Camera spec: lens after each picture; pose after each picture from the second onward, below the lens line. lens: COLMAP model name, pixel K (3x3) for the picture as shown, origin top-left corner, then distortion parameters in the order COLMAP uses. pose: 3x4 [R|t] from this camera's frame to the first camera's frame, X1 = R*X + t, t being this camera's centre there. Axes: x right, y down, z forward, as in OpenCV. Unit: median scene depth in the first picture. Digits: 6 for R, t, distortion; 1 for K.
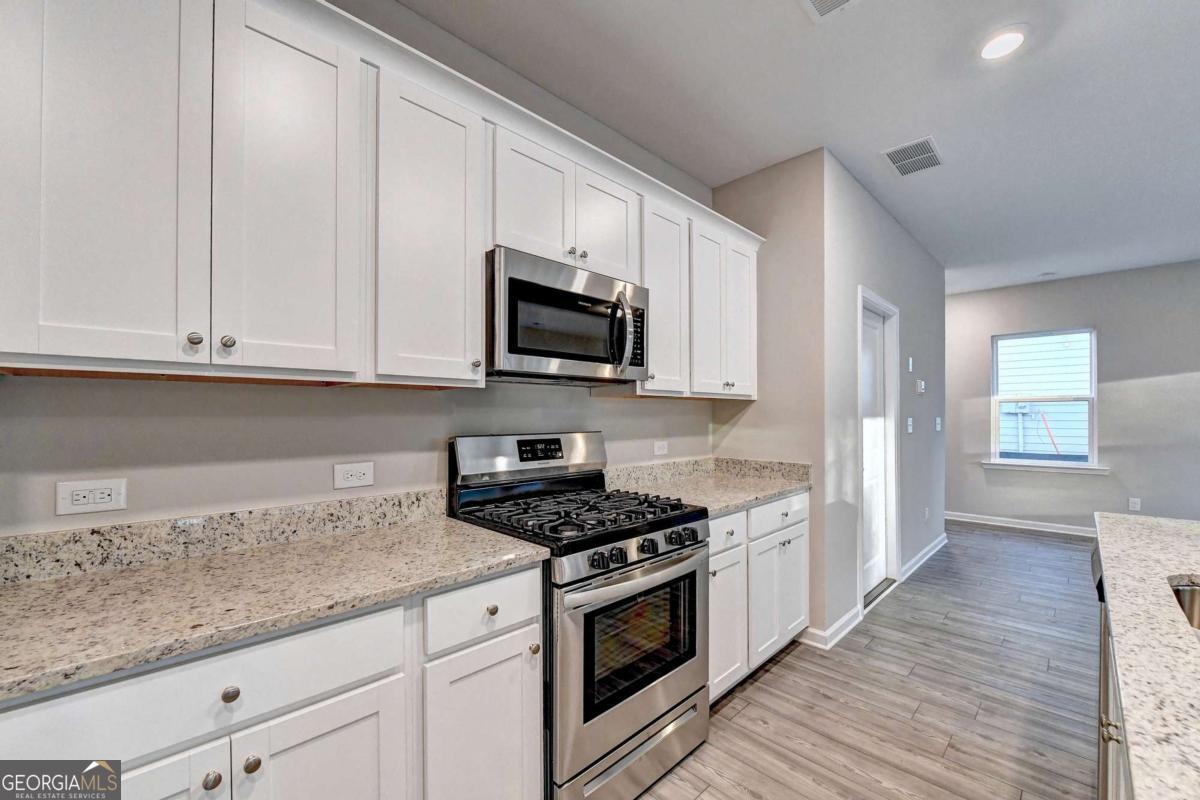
lens RADIAL K [[510.6, 0, 576.1], [0, 510.6, 411.1], [0, 0, 1]] dist [-0.015490, -0.000301]
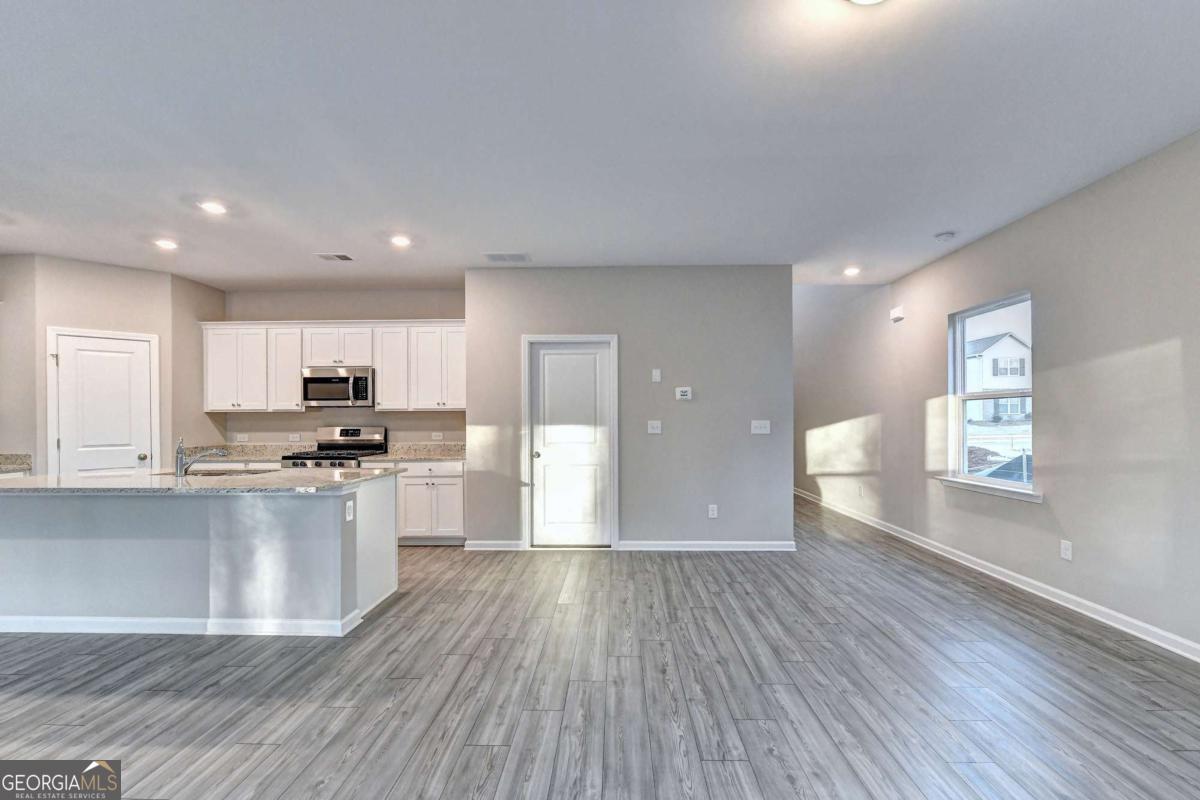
lens RADIAL K [[487.0, 0, 553.8], [0, 487.0, 419.7], [0, 0, 1]] dist [-0.012043, -0.000296]
pose [[0.653187, -0.006395, -0.757170, 2.363112], [0.010074, 0.999949, 0.000245, 0.015974], [0.757130, -0.007788, 0.653218, 0.142793]]
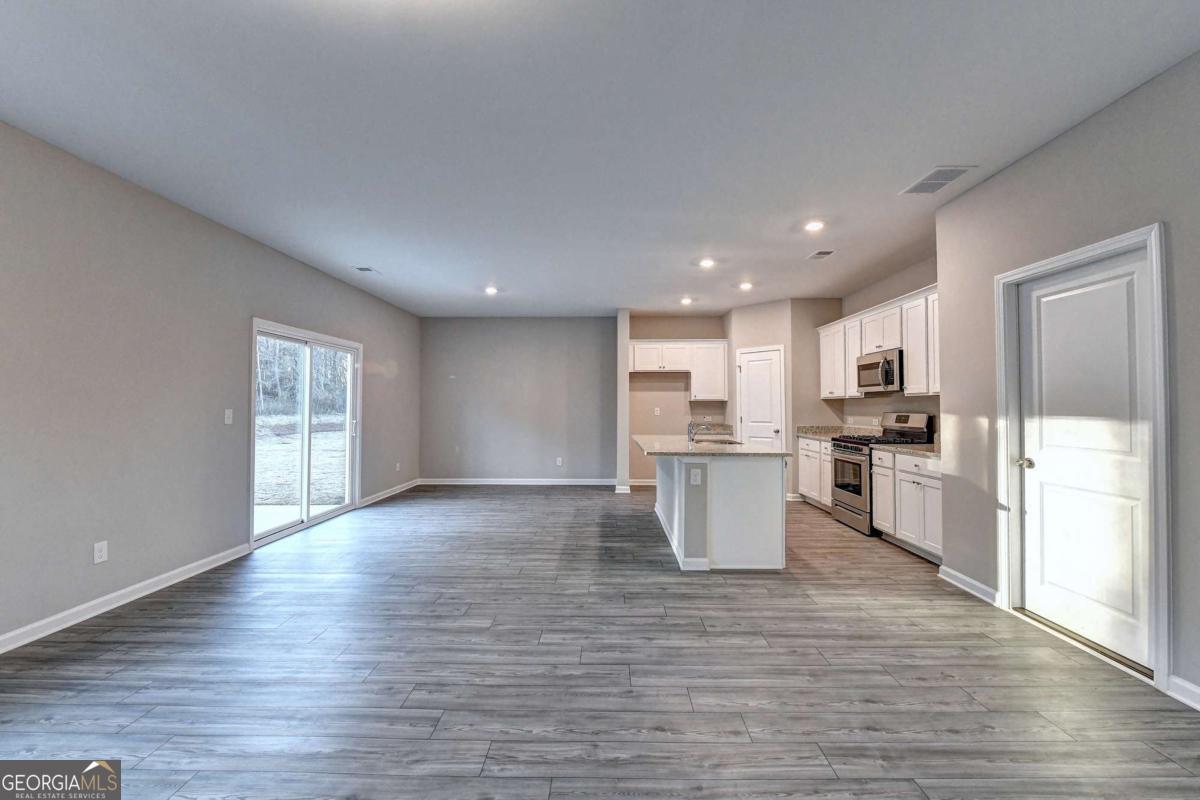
lens RADIAL K [[465.0, 0, 634.9], [0, 465.0, 396.0], [0, 0, 1]] dist [-0.016045, -0.000171]
pose [[-0.681856, -0.020686, -0.731194, 2.328829], [0.000357, 0.999591, -0.028612, 0.023755], [0.731486, -0.019770, -0.681570, 1.484258]]
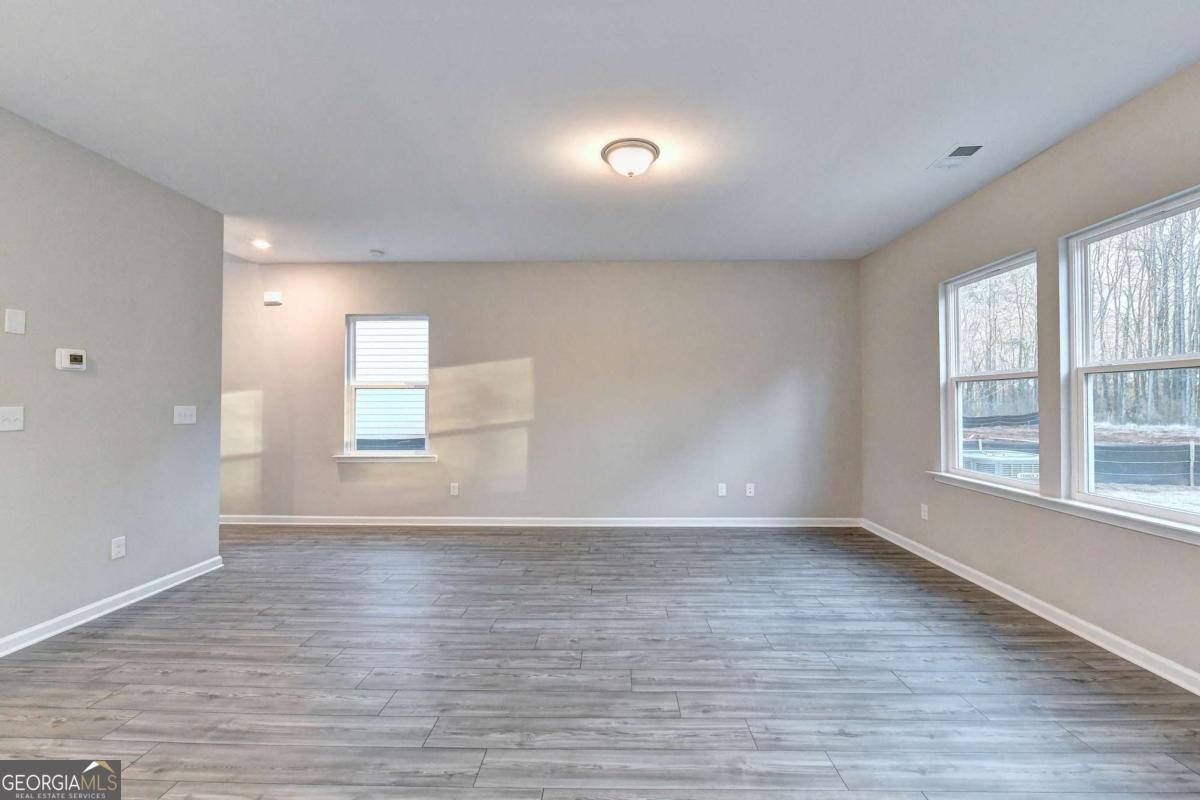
lens RADIAL K [[498.7, 0, 647.1], [0, 498.7, 396.4], [0, 0, 1]] dist [-0.001334, -0.000227]
pose [[0.681885, 0.005826, 0.731436, 1.296866], [0.001431, 0.999956, -0.009299, 0.016189], [-0.731458, 0.007387, 0.681847, 0.026880]]
